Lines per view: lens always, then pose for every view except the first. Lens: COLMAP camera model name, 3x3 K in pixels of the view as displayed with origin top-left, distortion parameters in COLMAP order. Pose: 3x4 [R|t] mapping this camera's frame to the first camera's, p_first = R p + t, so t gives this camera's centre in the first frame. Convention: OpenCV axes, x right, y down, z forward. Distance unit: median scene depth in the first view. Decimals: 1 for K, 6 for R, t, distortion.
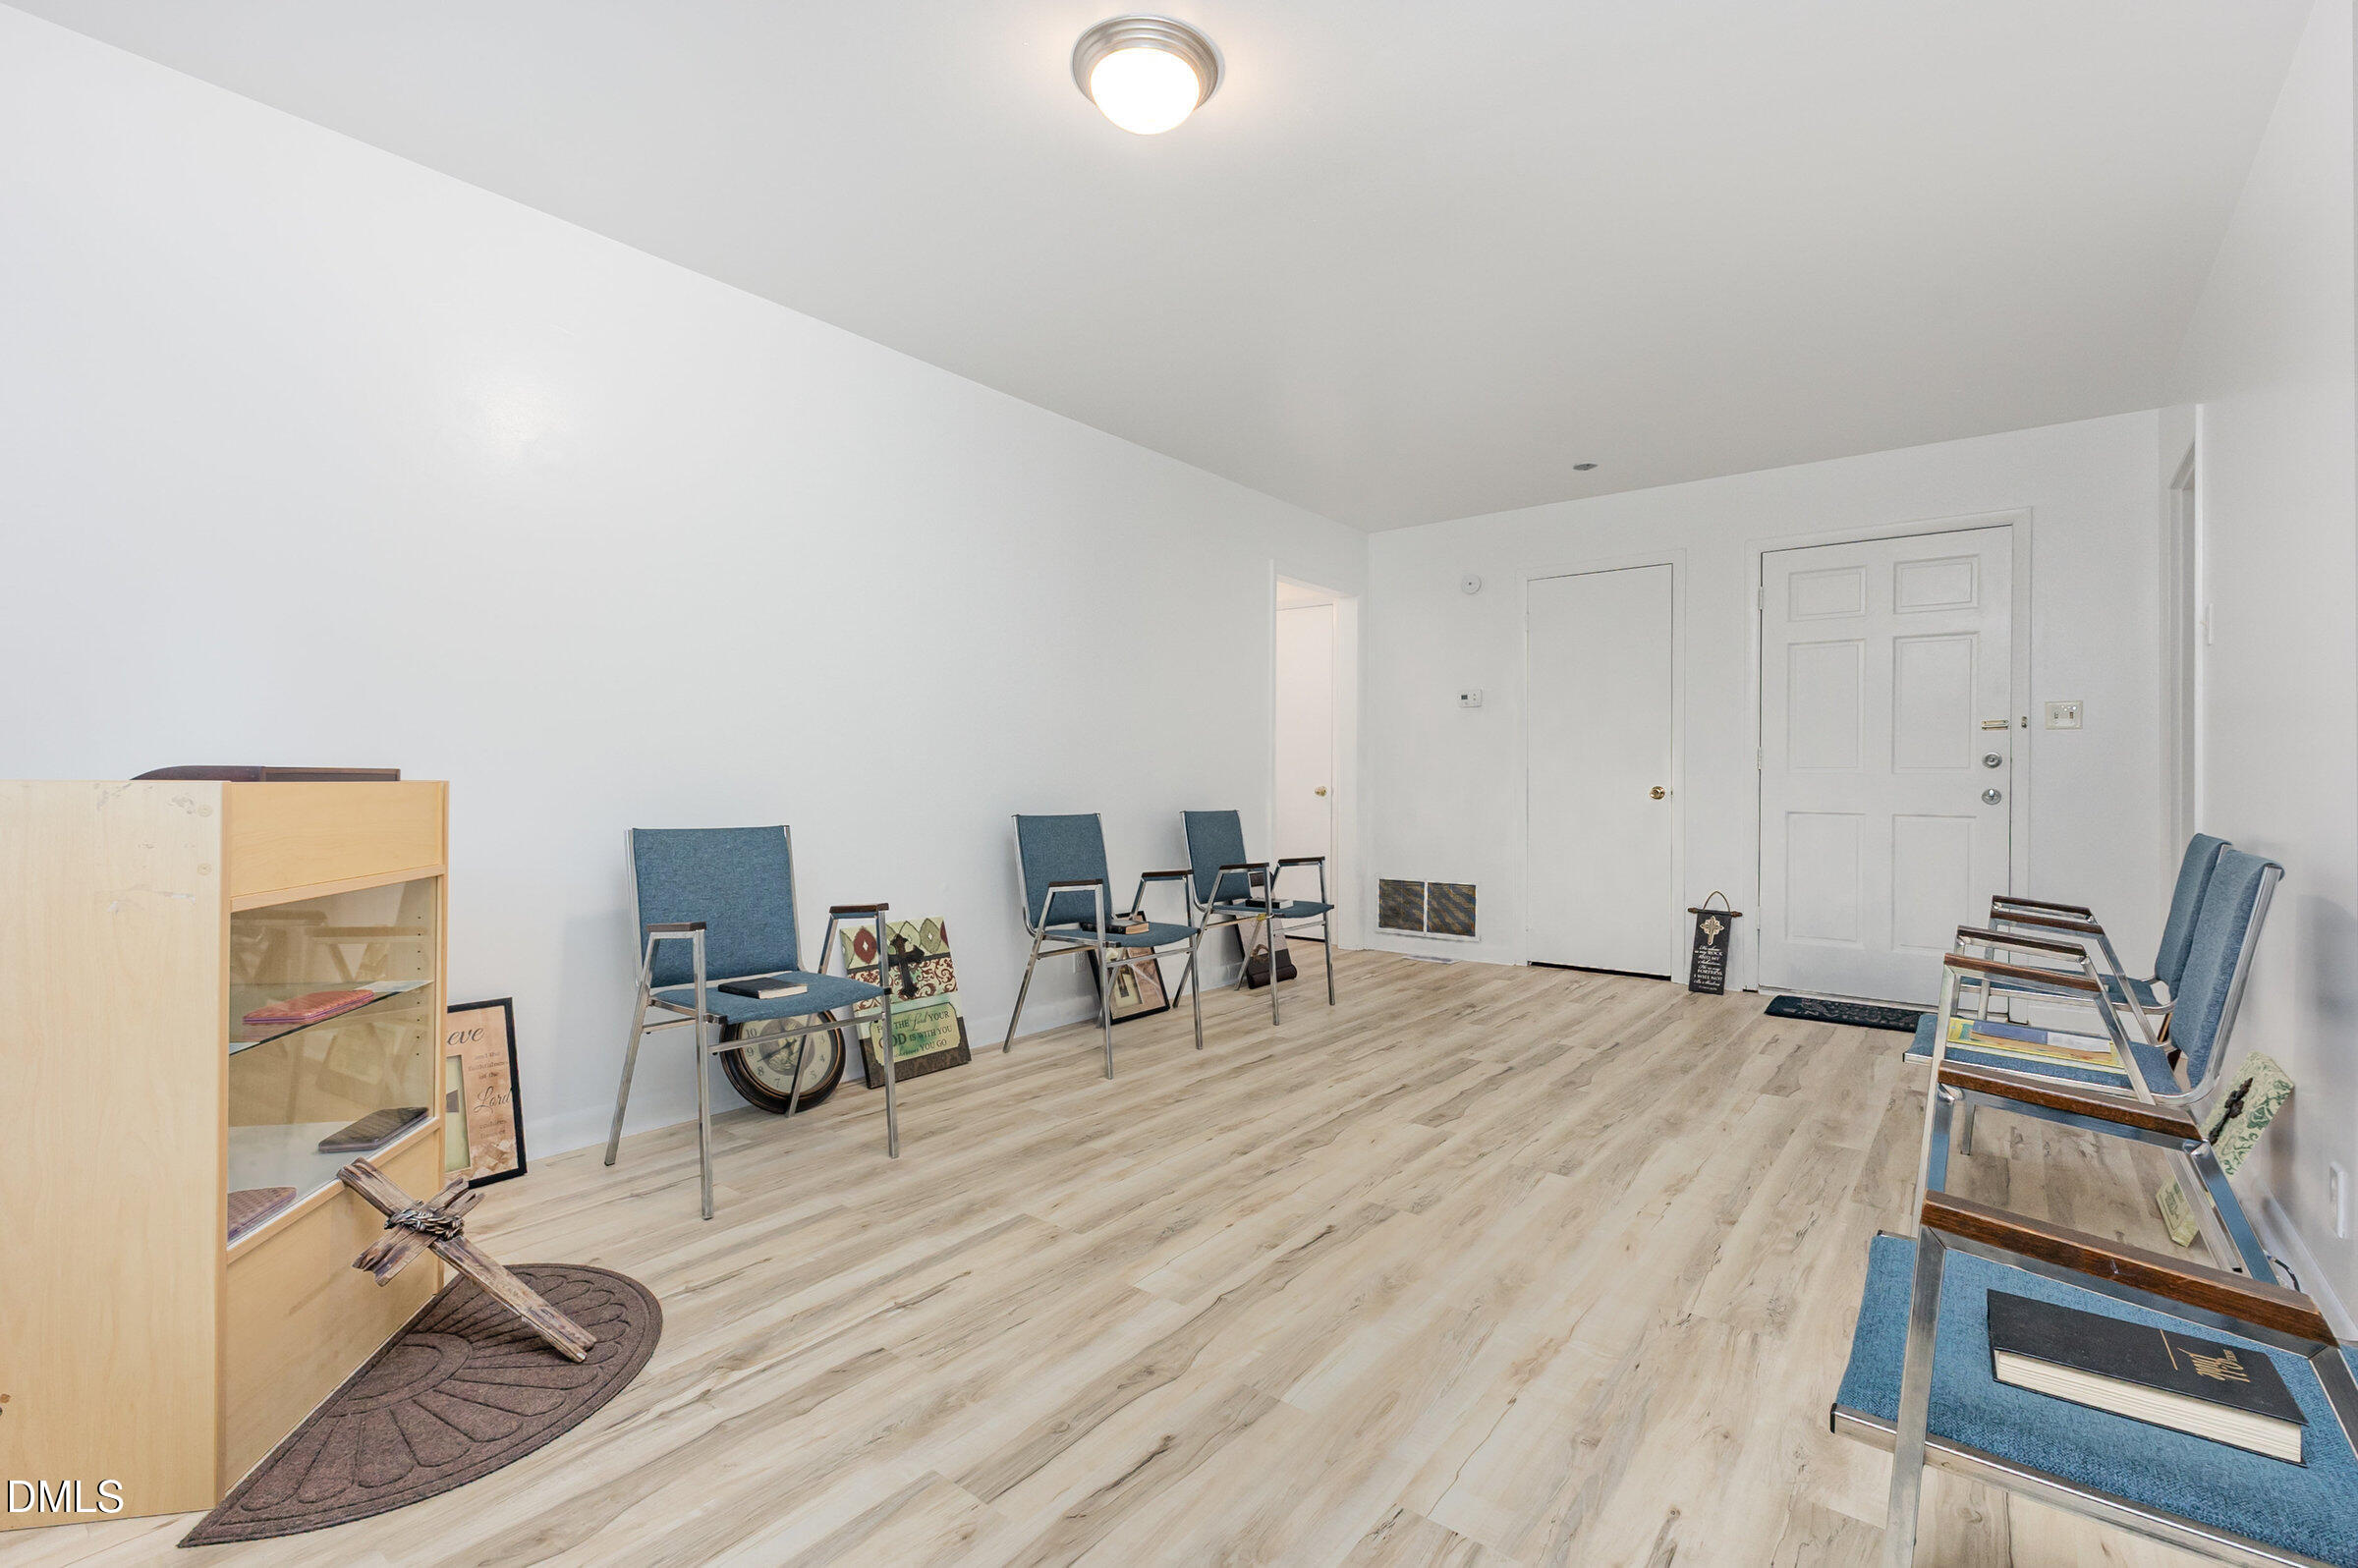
lens RADIAL K [[1044.8, 0, 1173.5], [0, 1044.8, 783.6], [0, 0, 1]] dist [-0.002438, -0.000121]
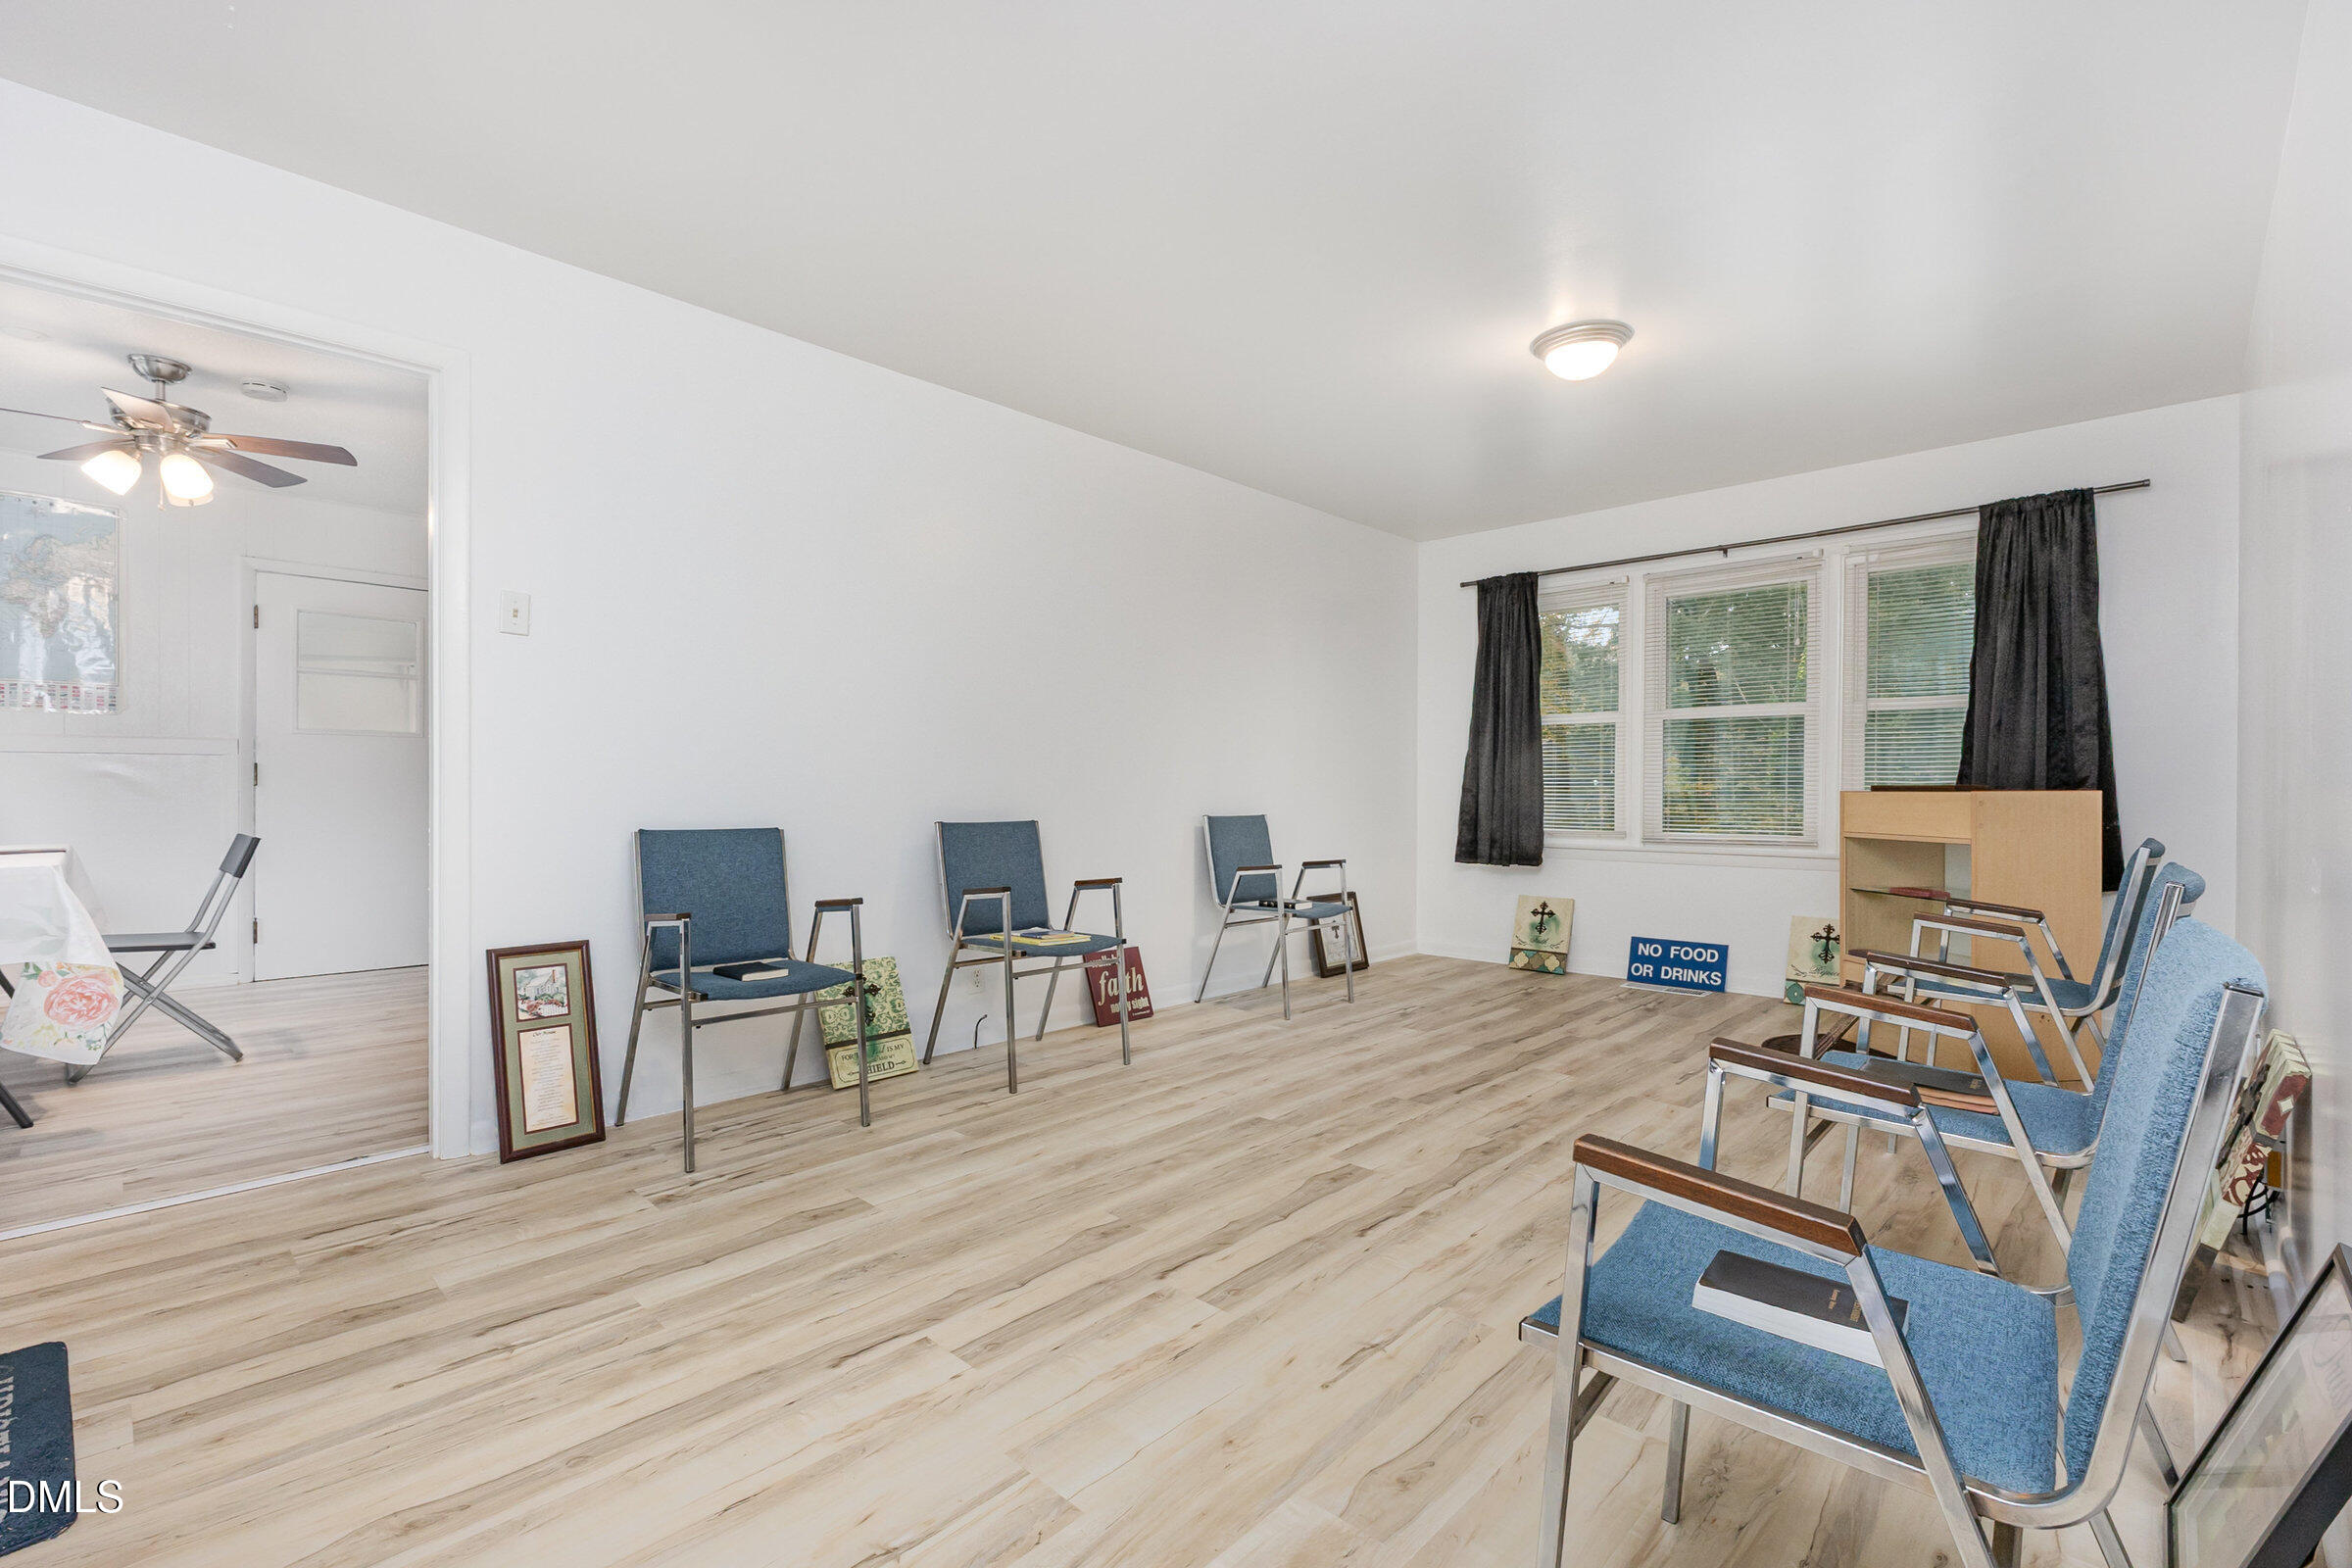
lens RADIAL K [[1042.1, 0, 1180.5], [0, 1042.1, 789.6], [0, 0, 1]] dist [-0.002438, -0.000121]
pose [[-0.996712, -0.010188, 0.080380, 0.344998], [-0.009695, 0.999932, 0.006512, -0.003729], [-0.080441, 0.005712, -0.996743, 2.016829]]
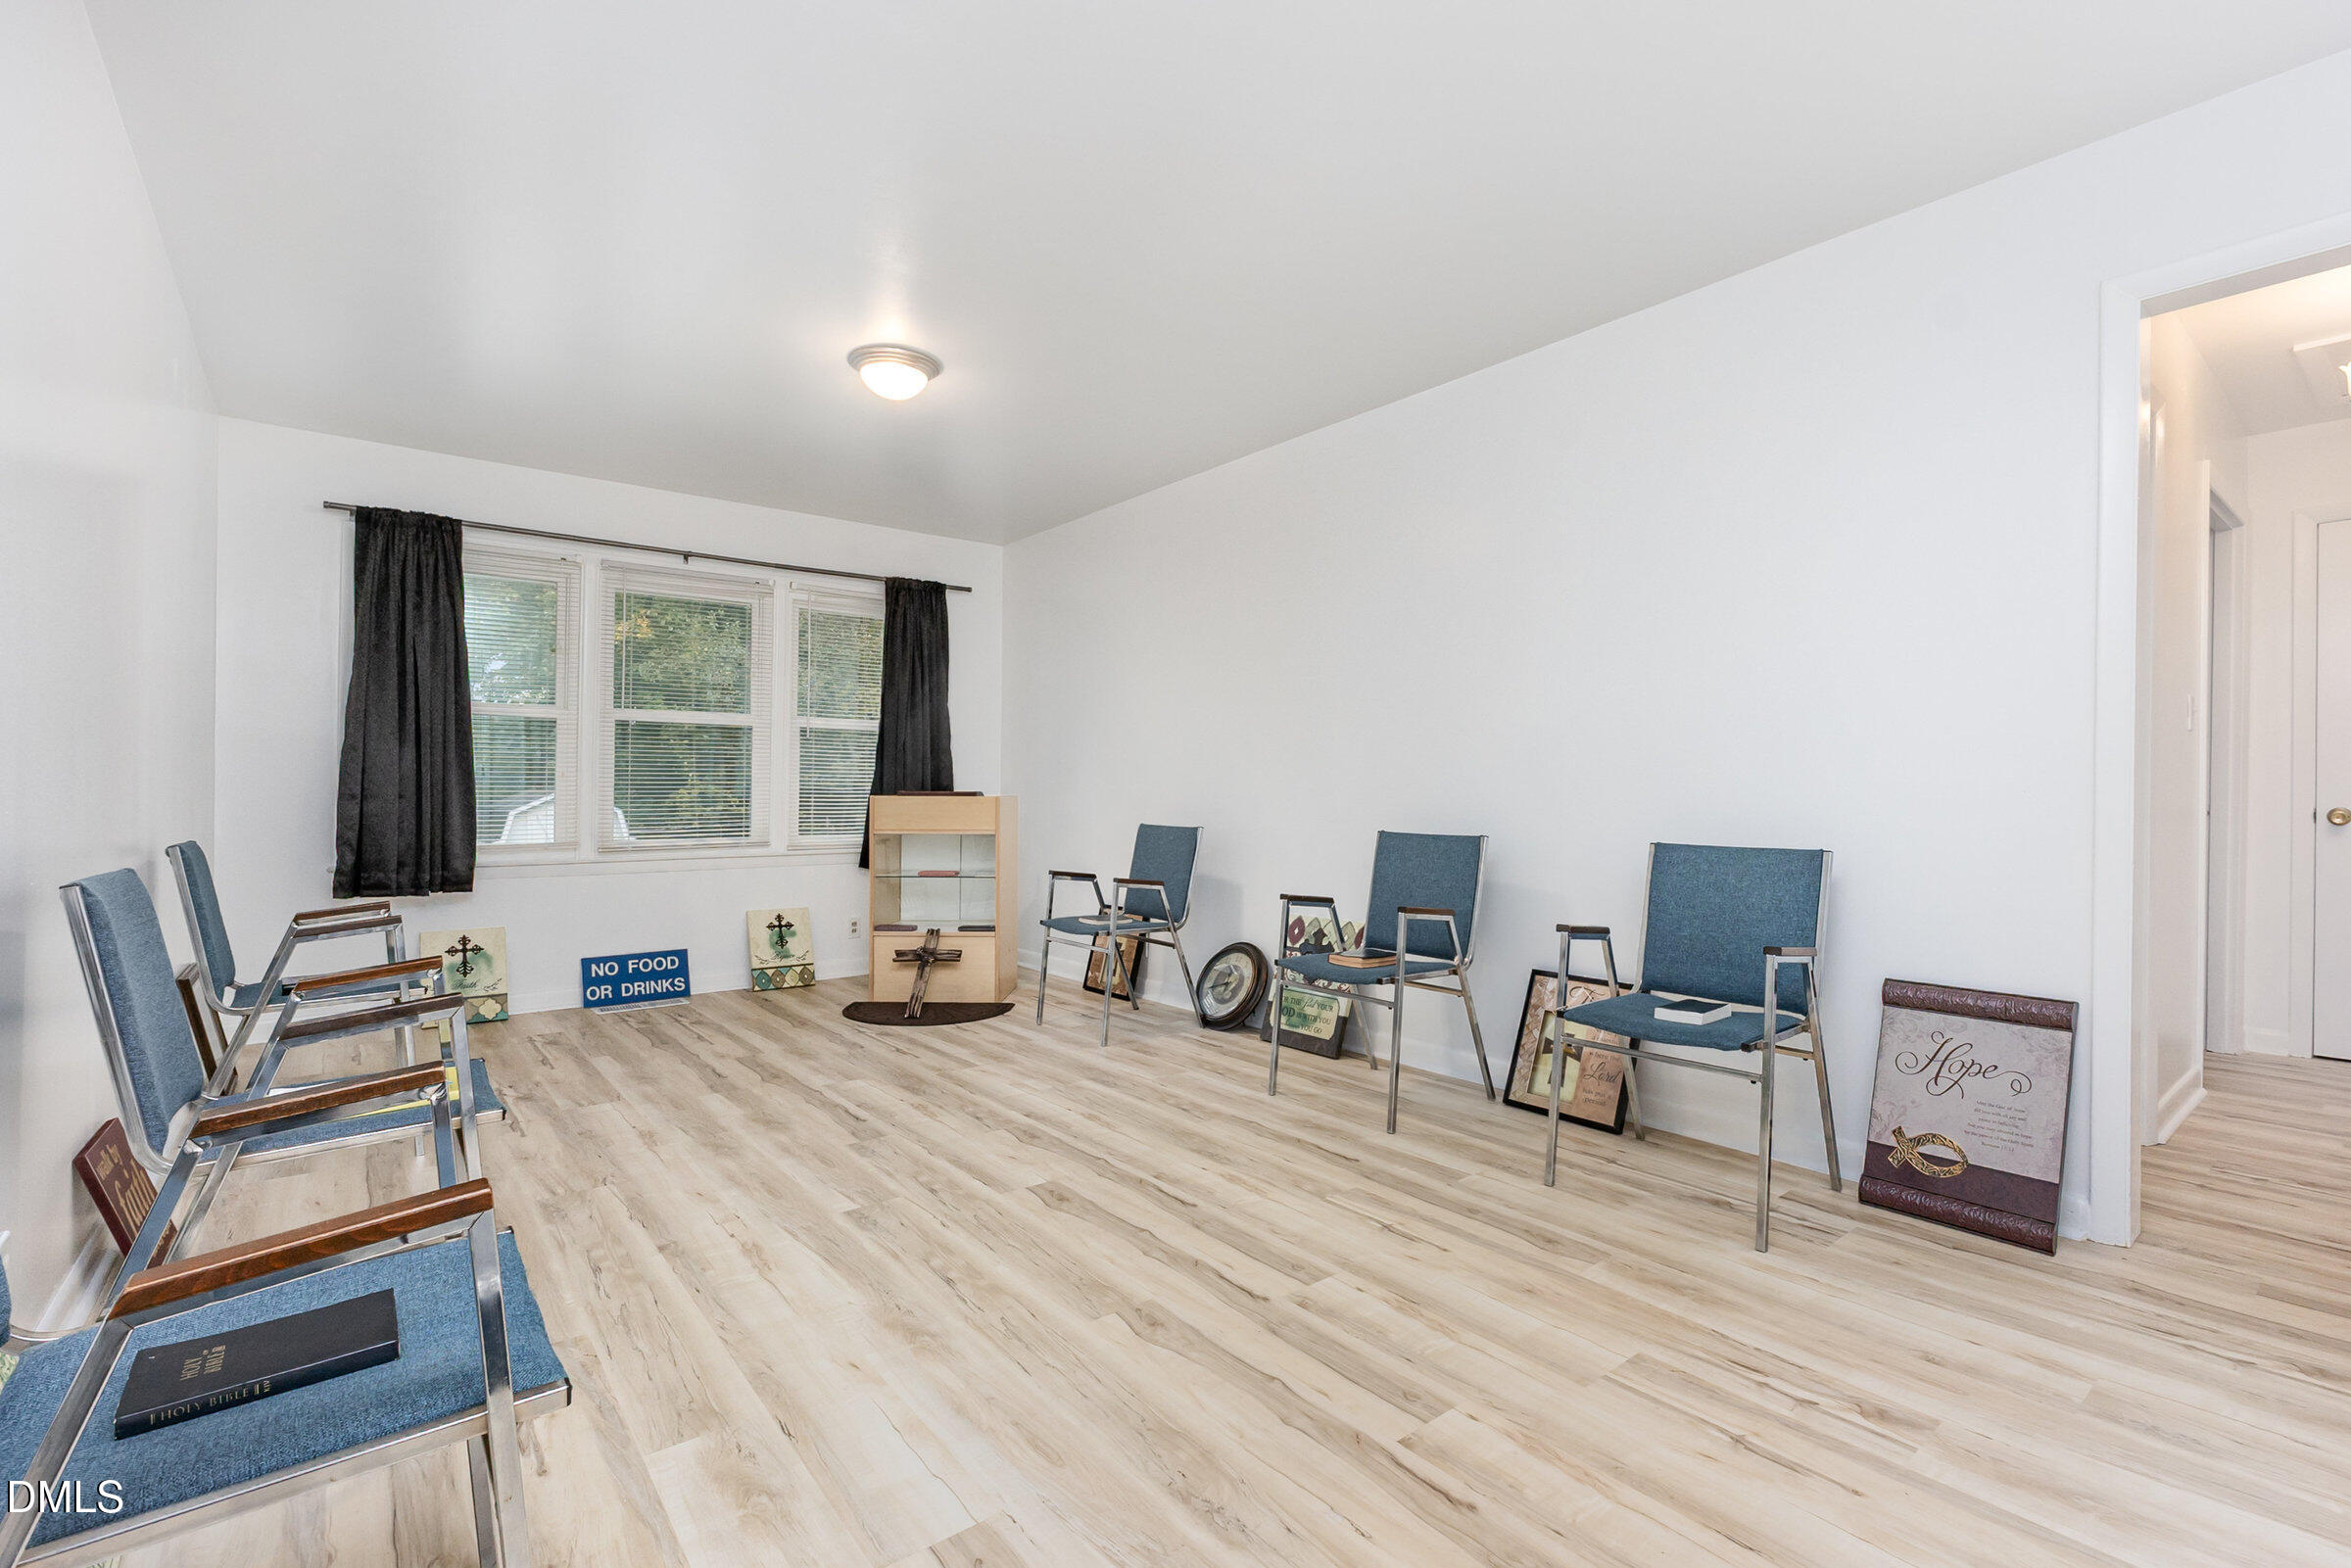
lens RADIAL K [[1041.6, 0, 1181.5], [0, 1041.6, 791.6], [0, 0, 1]] dist [-0.002438, -0.000121]
pose [[-0.215256, -0.009245, -0.976514, 1.132463], [-0.005829, 0.999950, -0.008182, 0.003447], [0.976540, 0.003931, -0.215299, 1.379305]]
